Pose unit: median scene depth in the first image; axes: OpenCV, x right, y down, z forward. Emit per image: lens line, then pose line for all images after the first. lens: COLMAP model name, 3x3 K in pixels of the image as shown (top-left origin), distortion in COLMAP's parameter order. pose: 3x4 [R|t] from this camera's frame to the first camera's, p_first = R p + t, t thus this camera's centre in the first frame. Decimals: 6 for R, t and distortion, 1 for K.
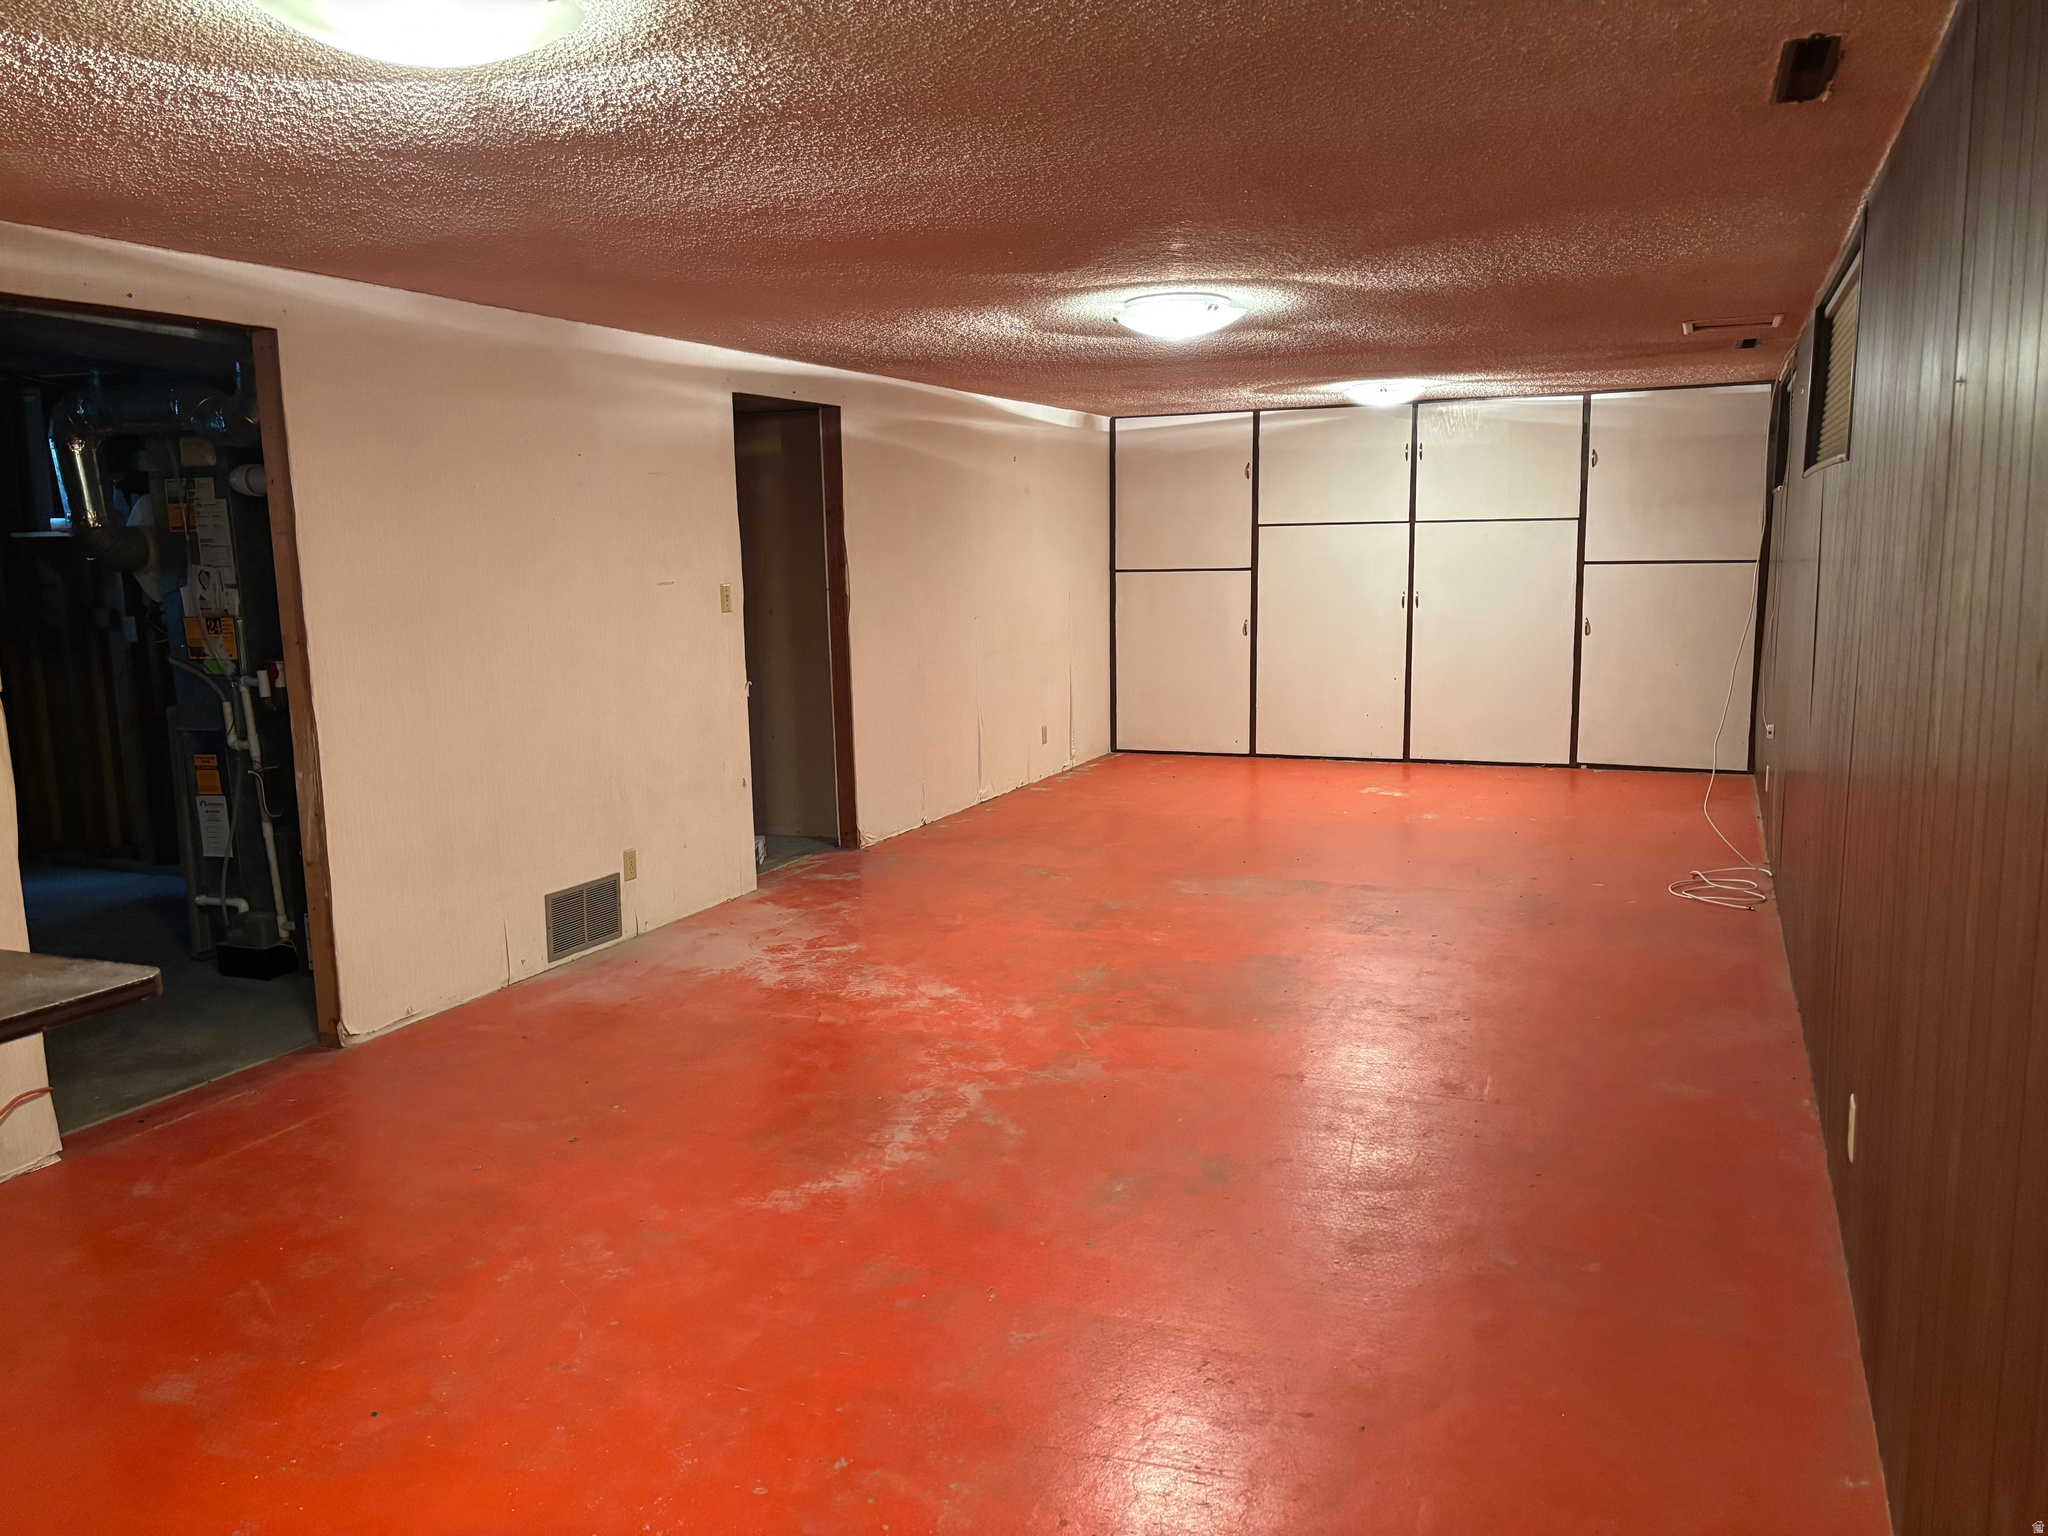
lens RADIAL K [[1553.5, 0, 1024.0], [0, 1553.5, 768.0], [0, 0, 1]] dist [0.078411, -0.003282]
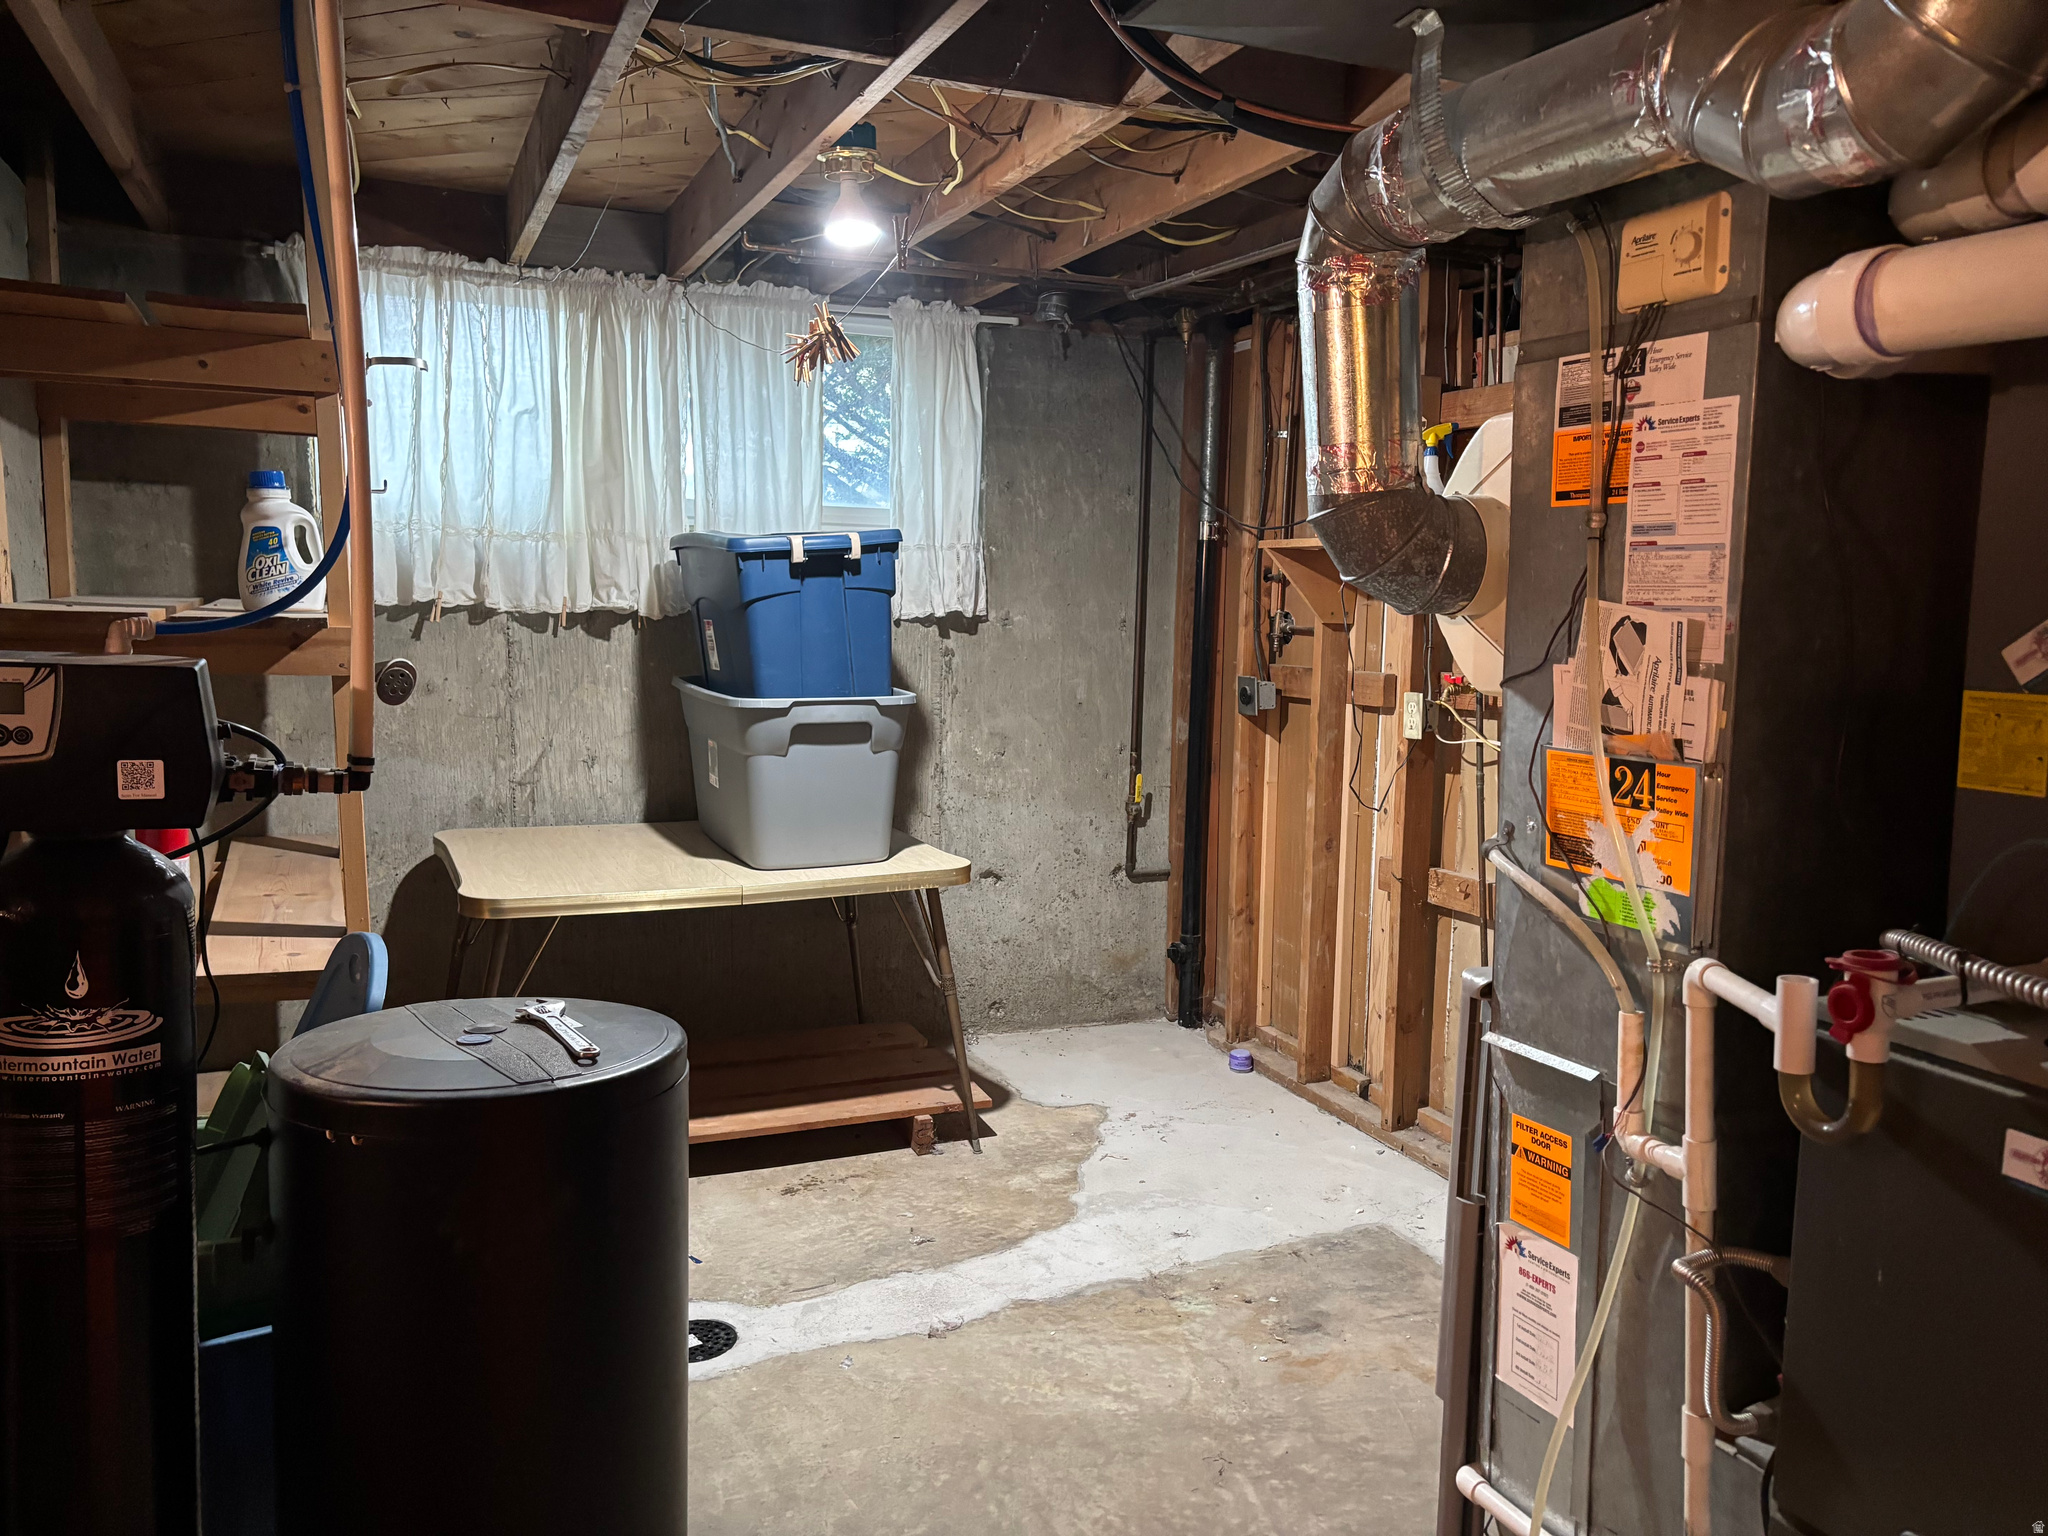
lens RADIAL K [[1541.0, 0, 1024.0], [0, 1541.0, 768.0], [0, 0, 1]] dist [-0.001987, -0.001102]
pose [[0.725941, 0.116473, -0.677822, -0.383942], [-0.134844, 0.990531, 0.025791, -0.084012], [0.674408, 0.072677, 0.734773, 0.674944]]
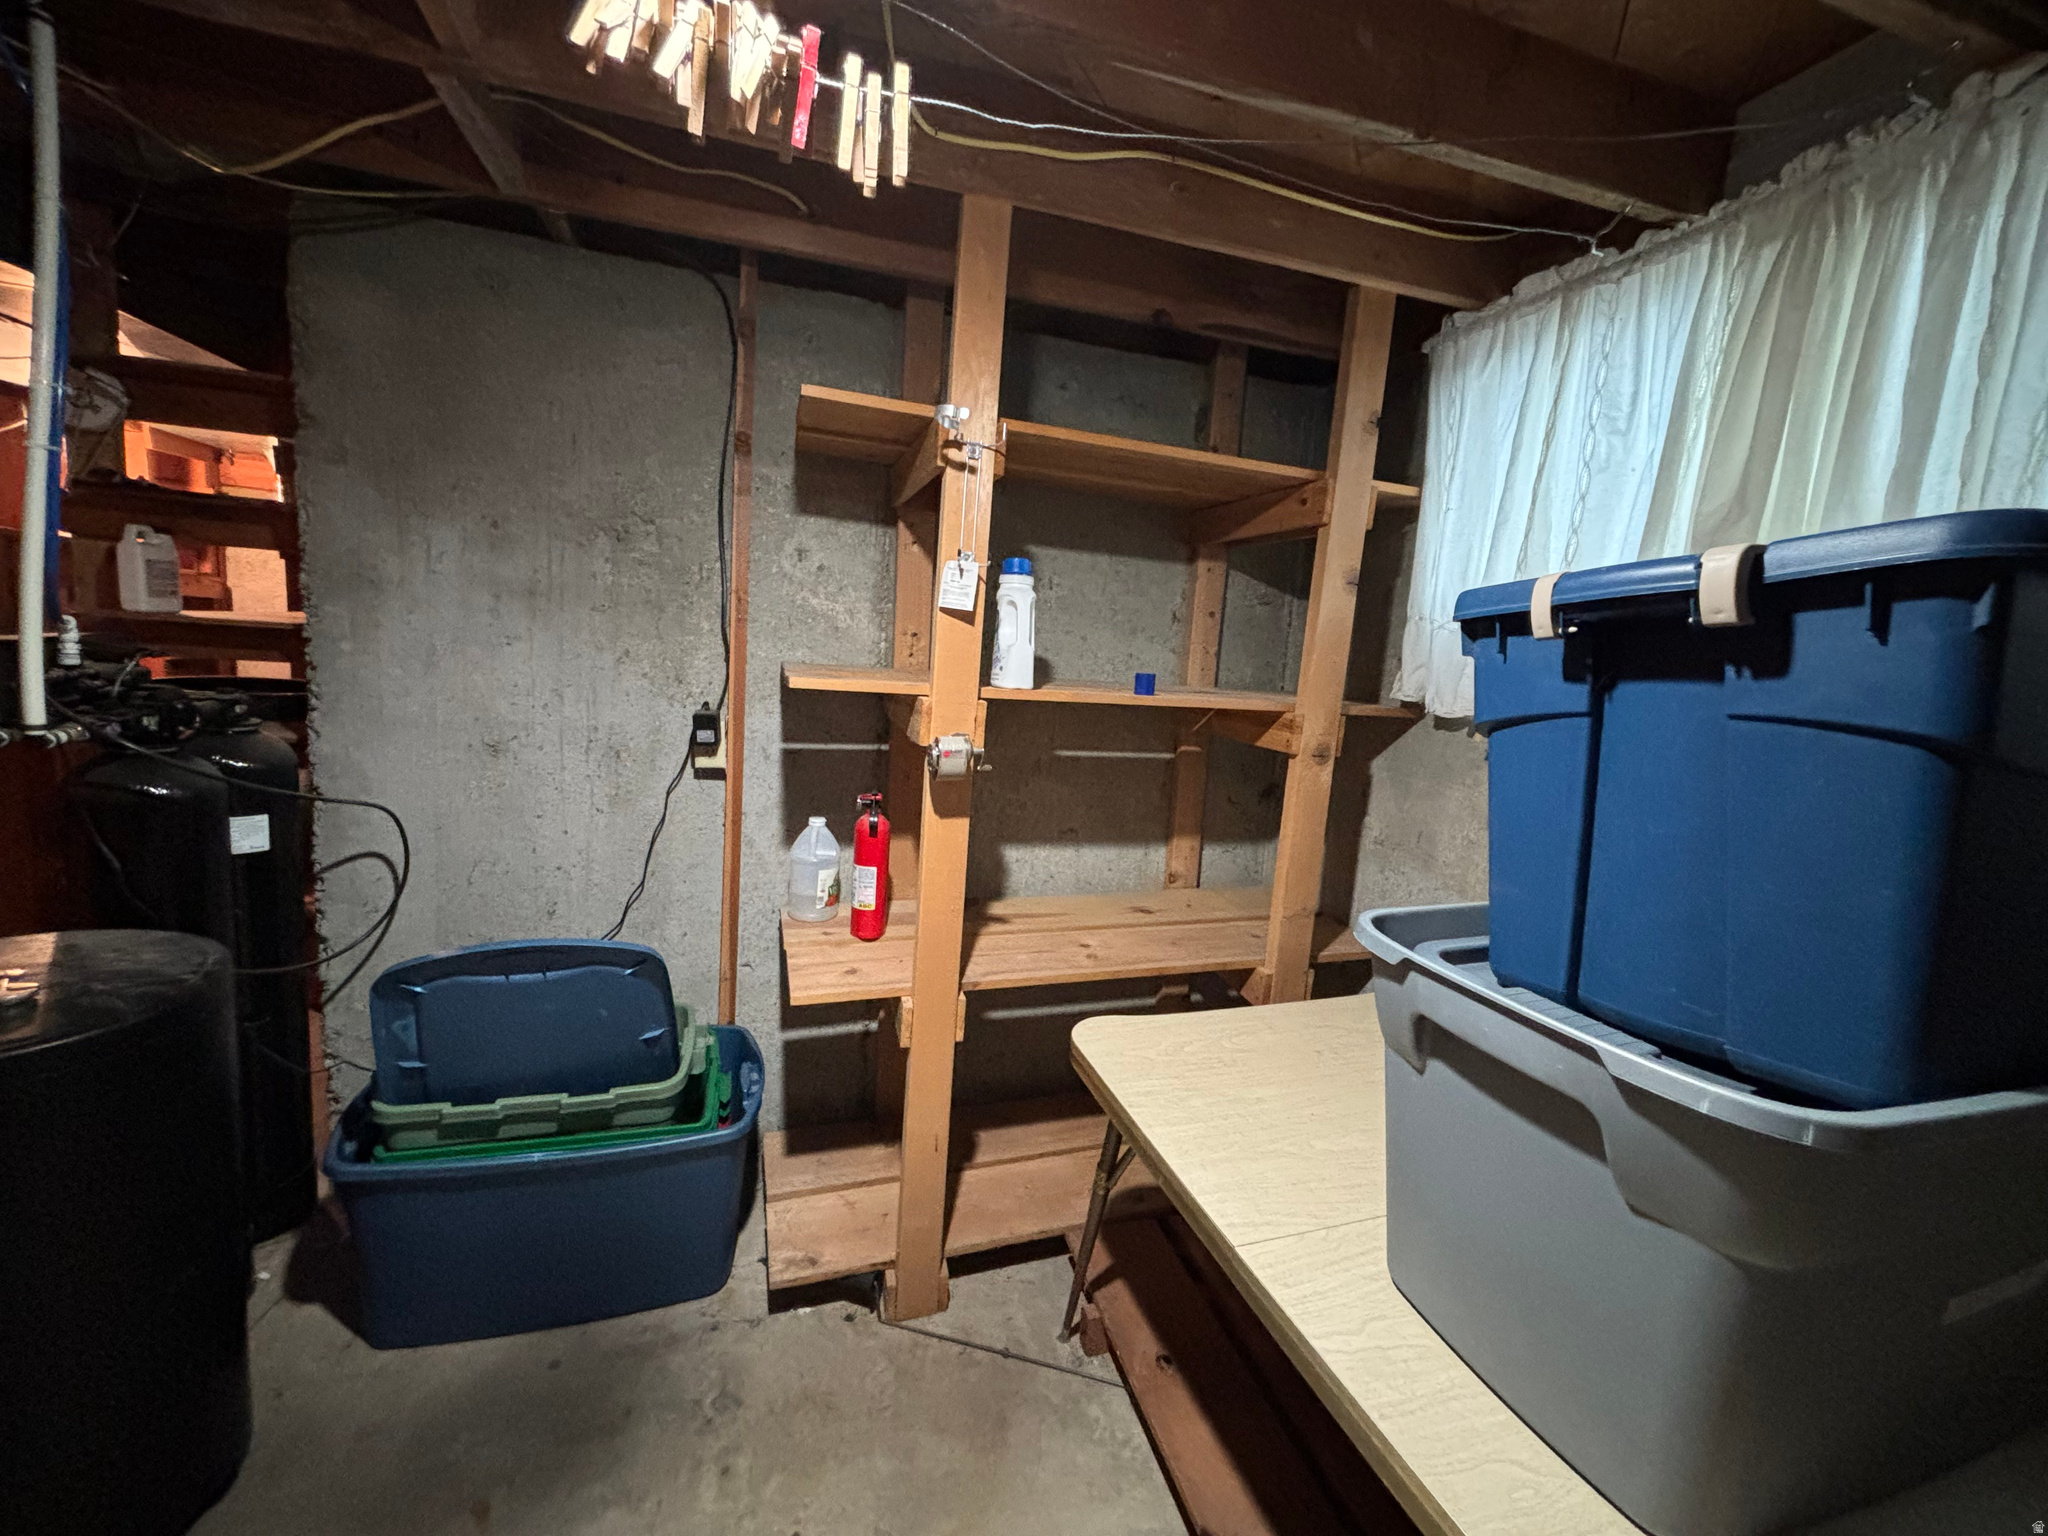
lens RADIAL K [[825.2, 0, 1024.0], [0, 825.2, 768.0], [0, 0, 1]] dist [0.000696, -0.000040]
pose [[-0.751805, 0.057438, -0.656879, -0.795509], [-0.159592, 0.950730, 0.265788, -0.150485], [0.639781, 0.304653, -0.705597, 1.194108]]
